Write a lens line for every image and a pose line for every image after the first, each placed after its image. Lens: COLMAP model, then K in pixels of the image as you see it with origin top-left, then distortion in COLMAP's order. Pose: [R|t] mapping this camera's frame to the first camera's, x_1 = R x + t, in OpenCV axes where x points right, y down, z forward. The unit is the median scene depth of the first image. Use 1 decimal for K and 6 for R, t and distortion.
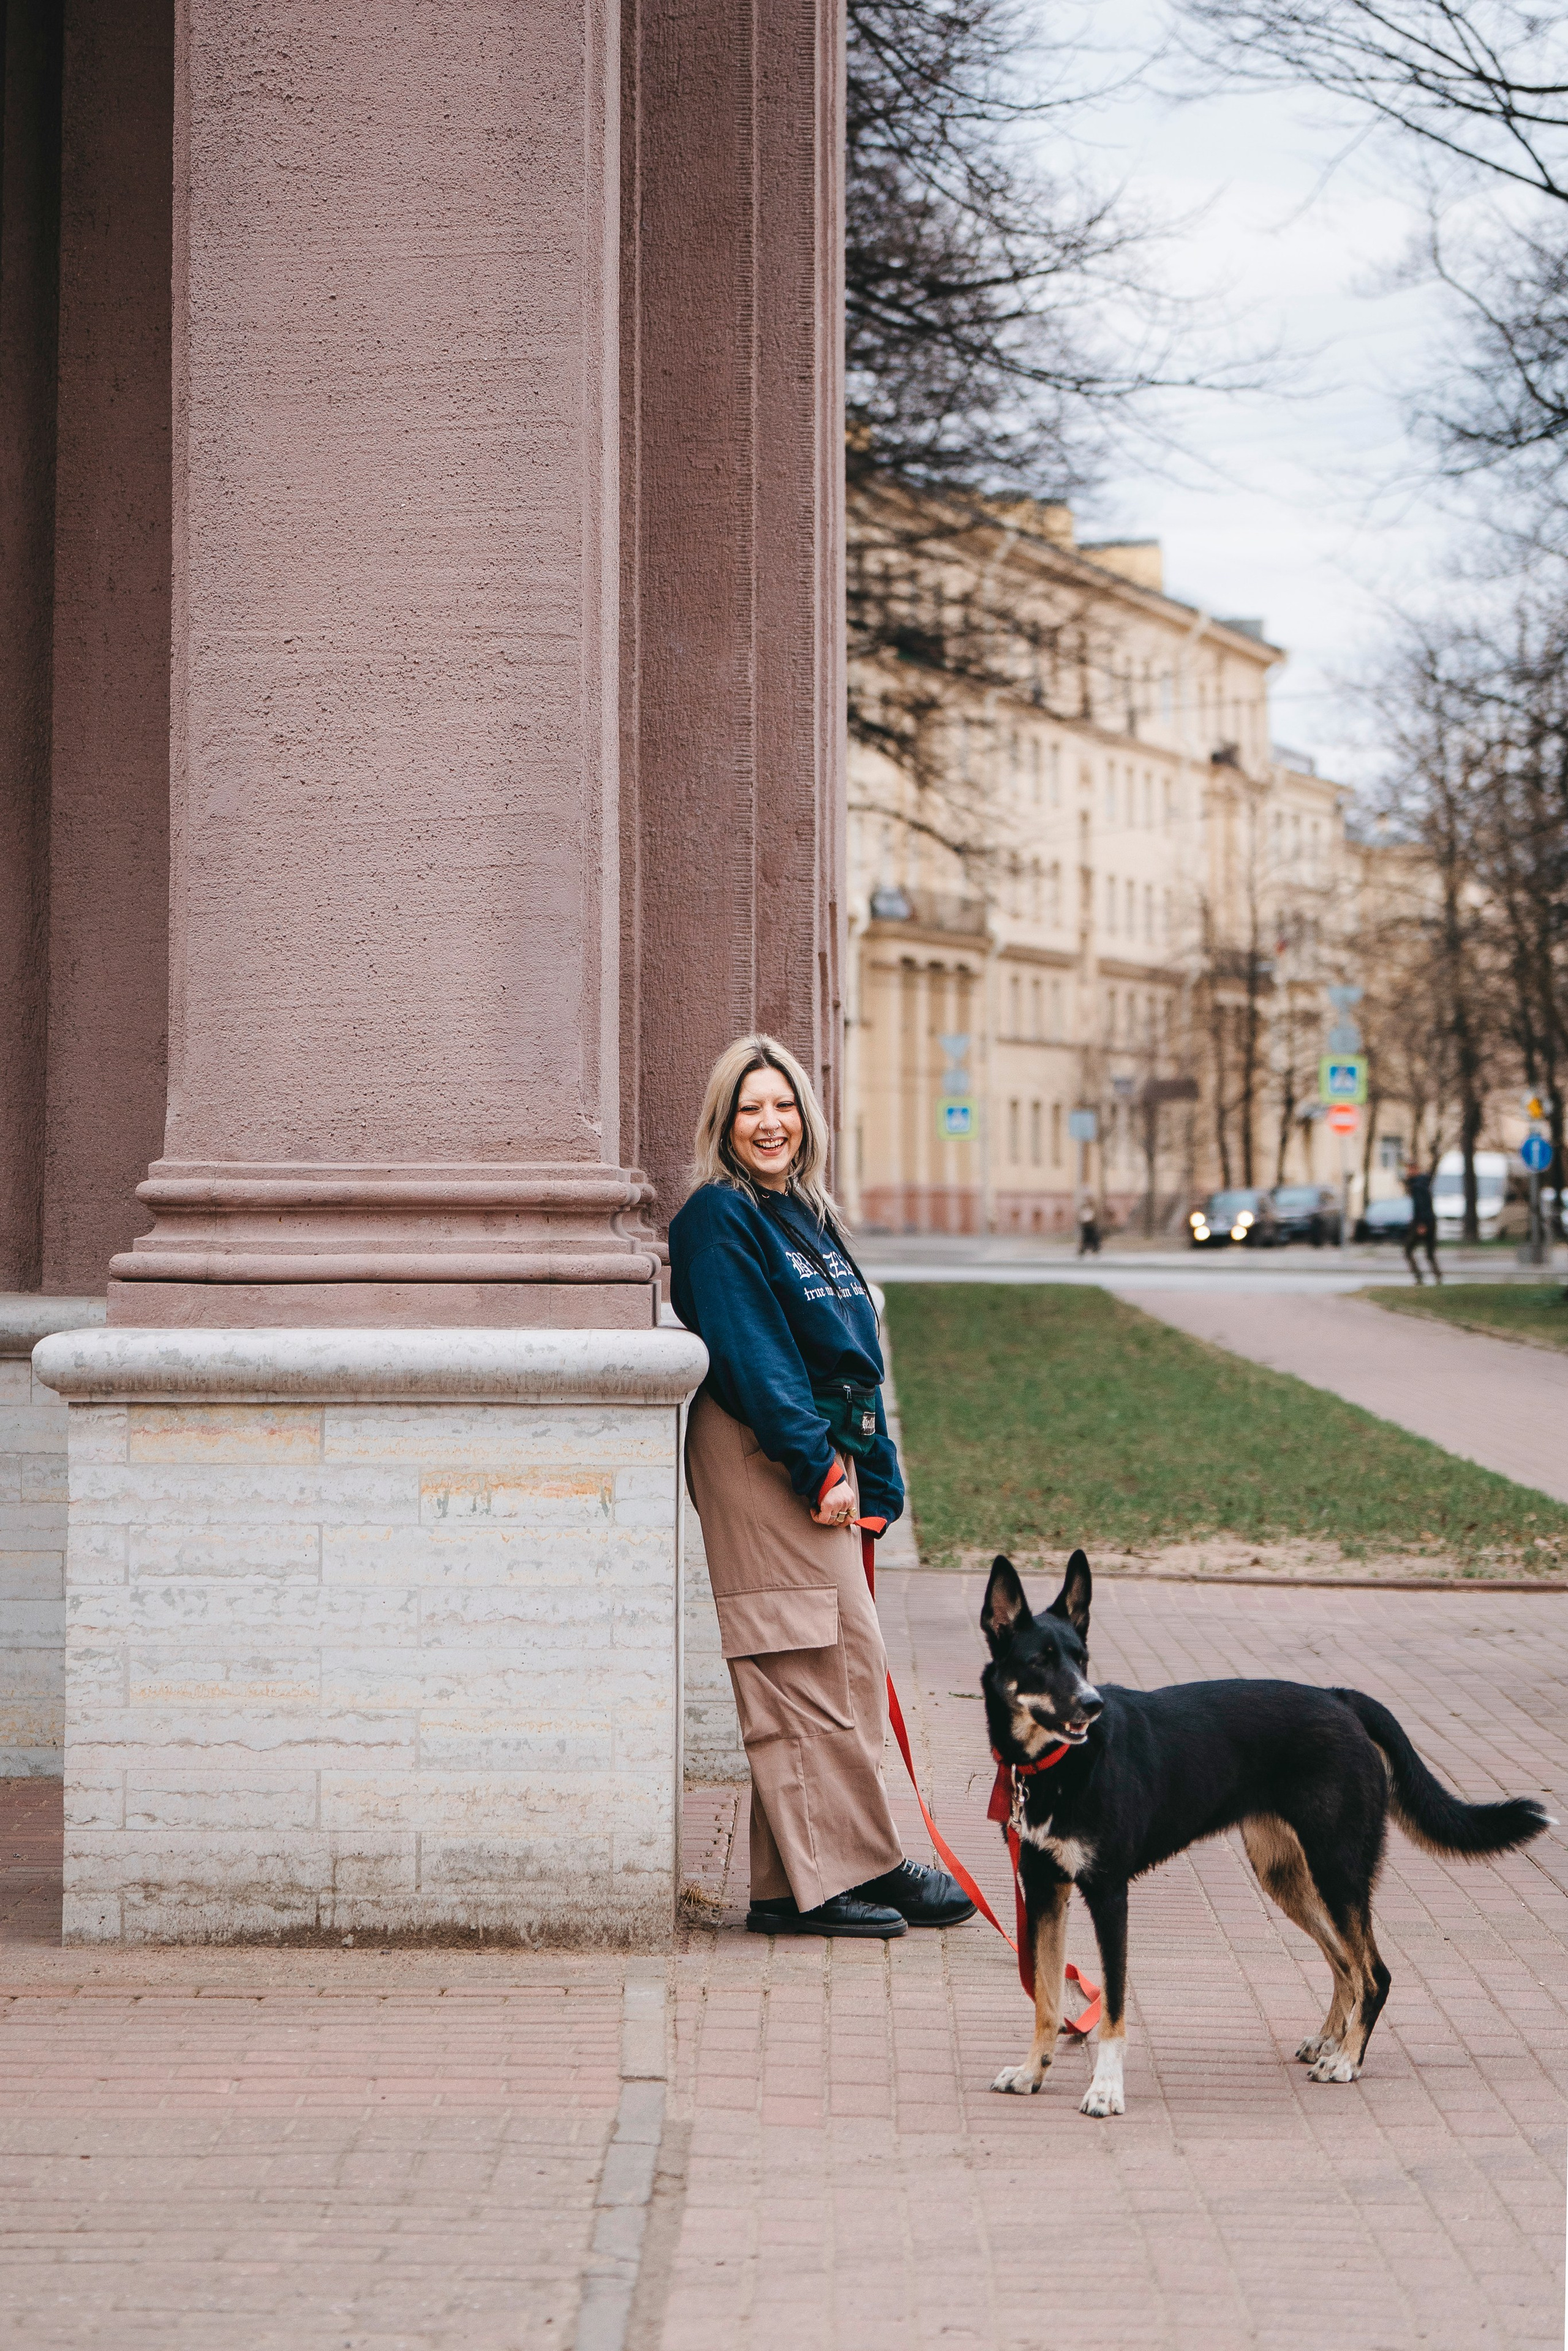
lens RADIAL K [[4904.7, 0, 717.3], [0, 4904.7, 1174.7], [0, 0, 1]] dist [0.010205, -0.089718]
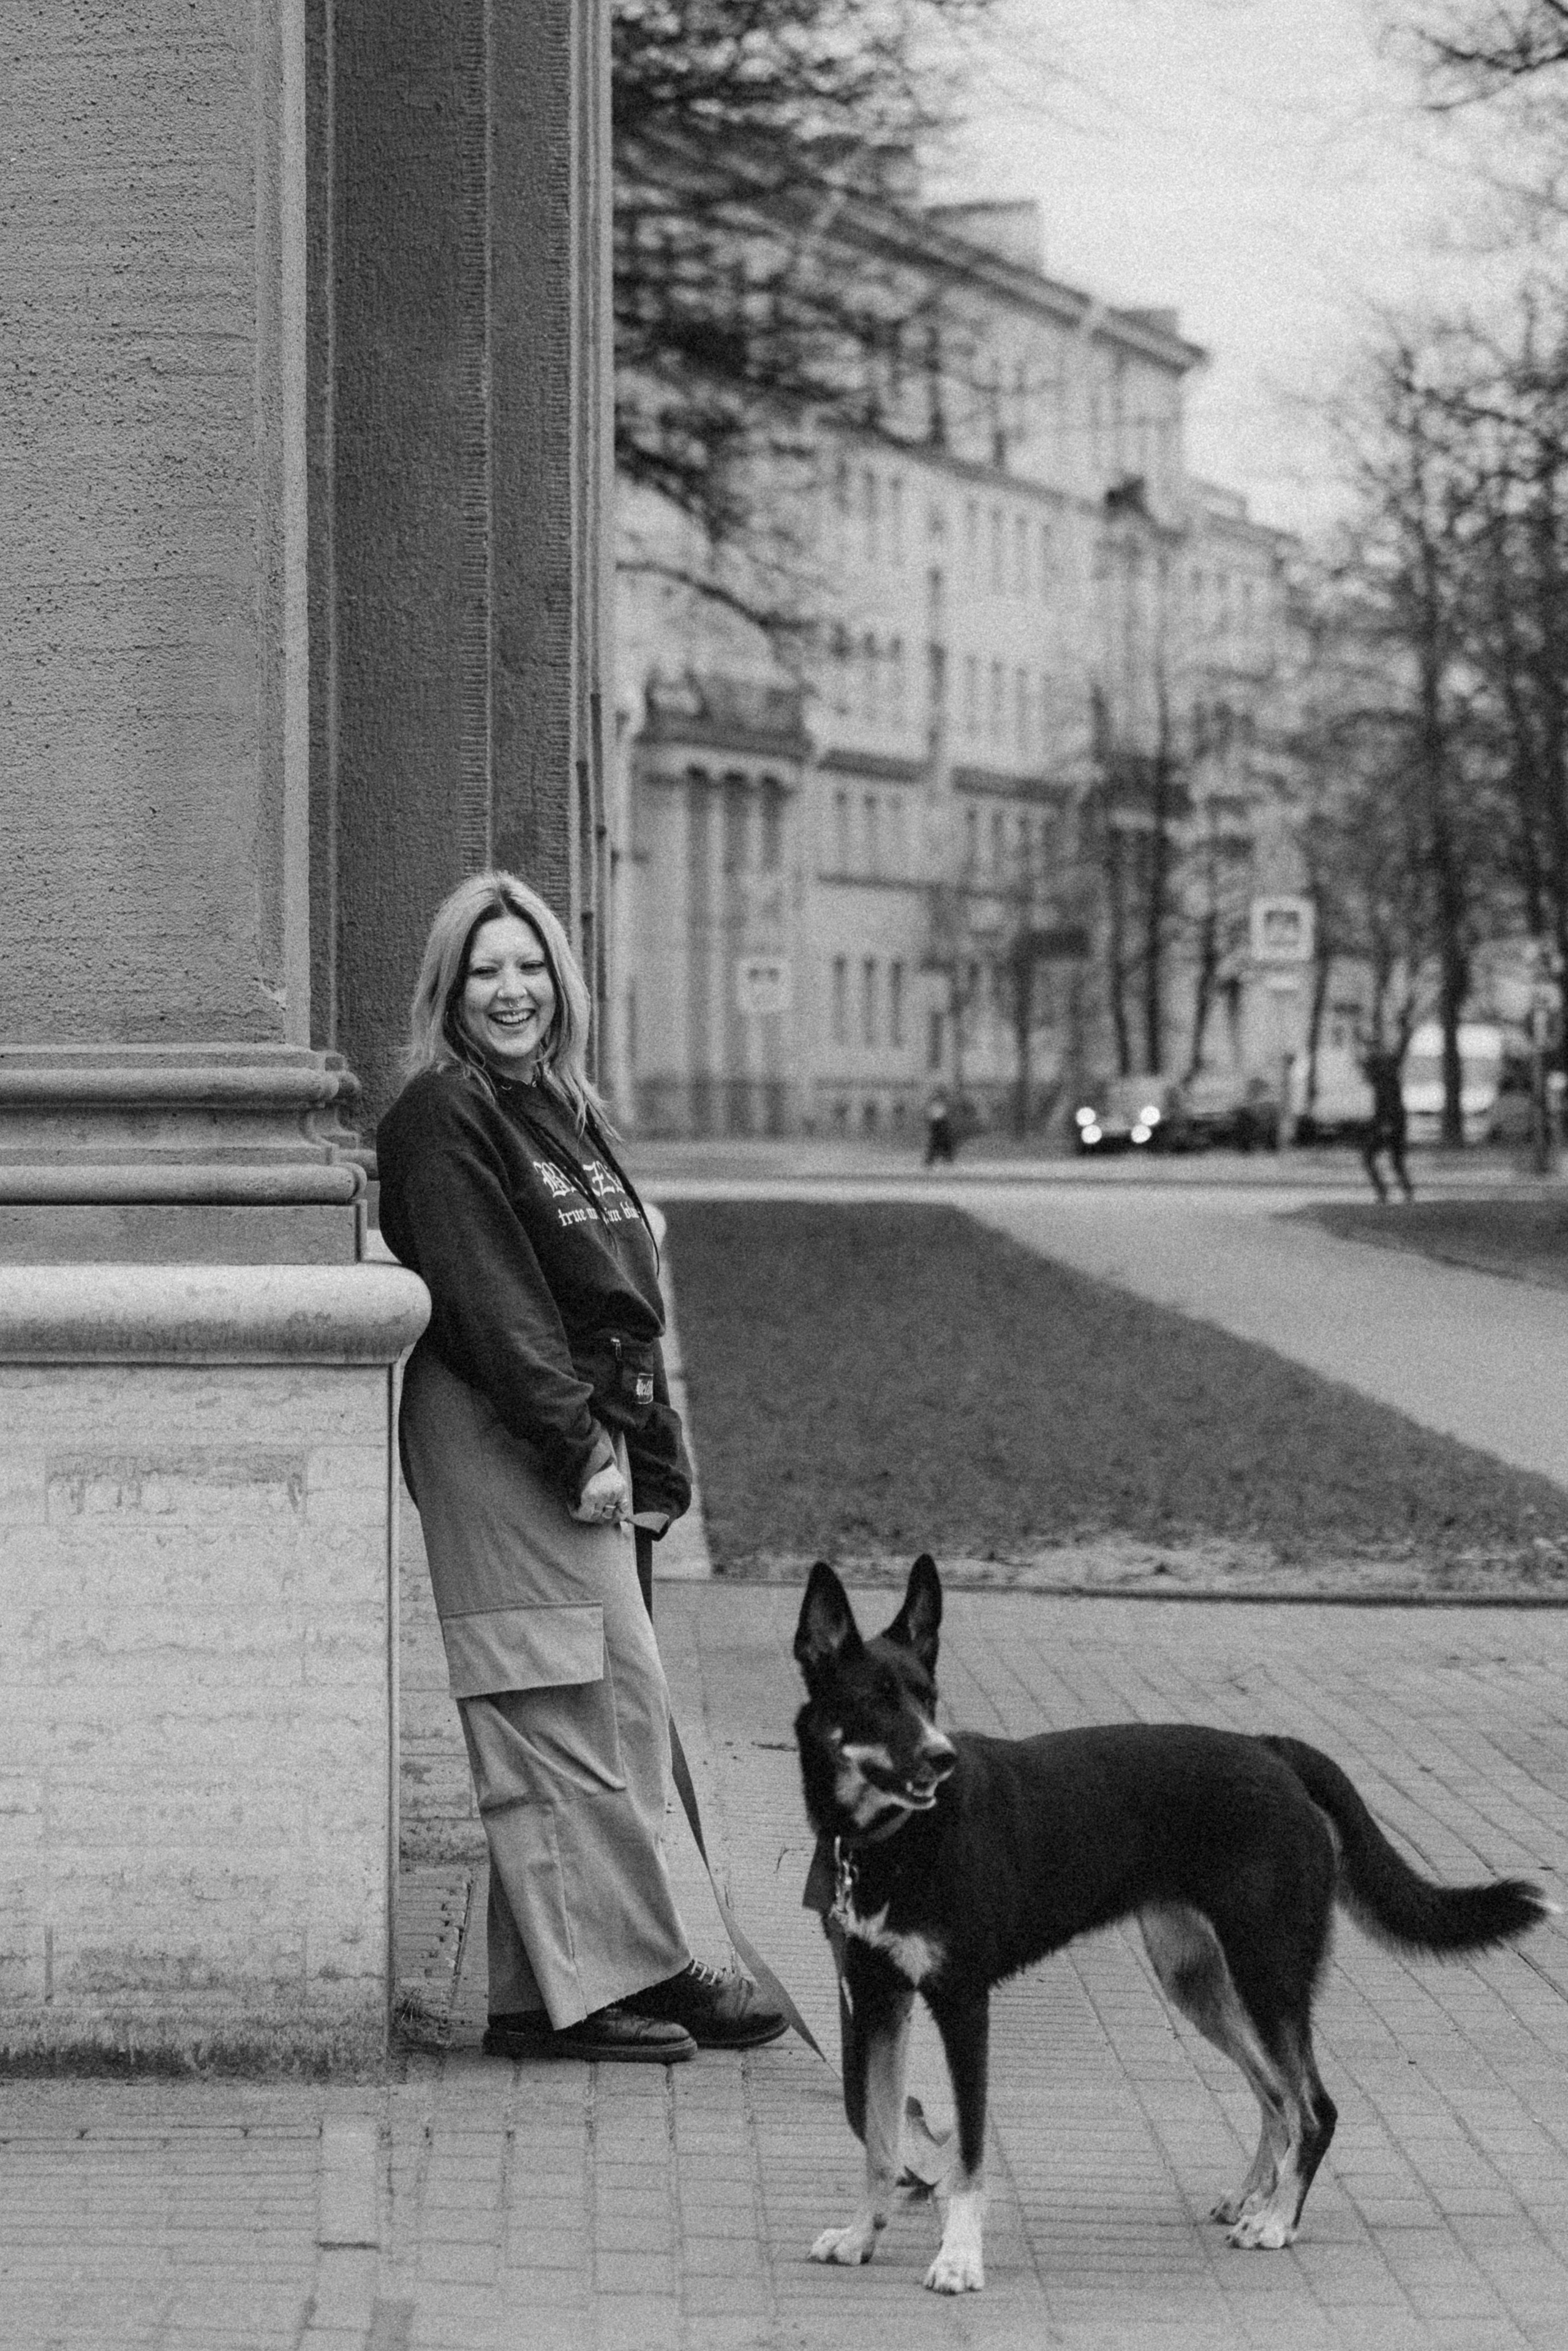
lens RADIAL K [[4904.7, 0, 717.3], [0, 4904.7, 1174.7], [0, 0, 1]] dist [0.010205, -0.089718]
pose [[0.997539, -0.005759, 0.069878, -0.010703], [0.004073, 0.999698, 0.024254, -0.000388], [-0.069997, -0.023909, 0.997261, 0.253506]]
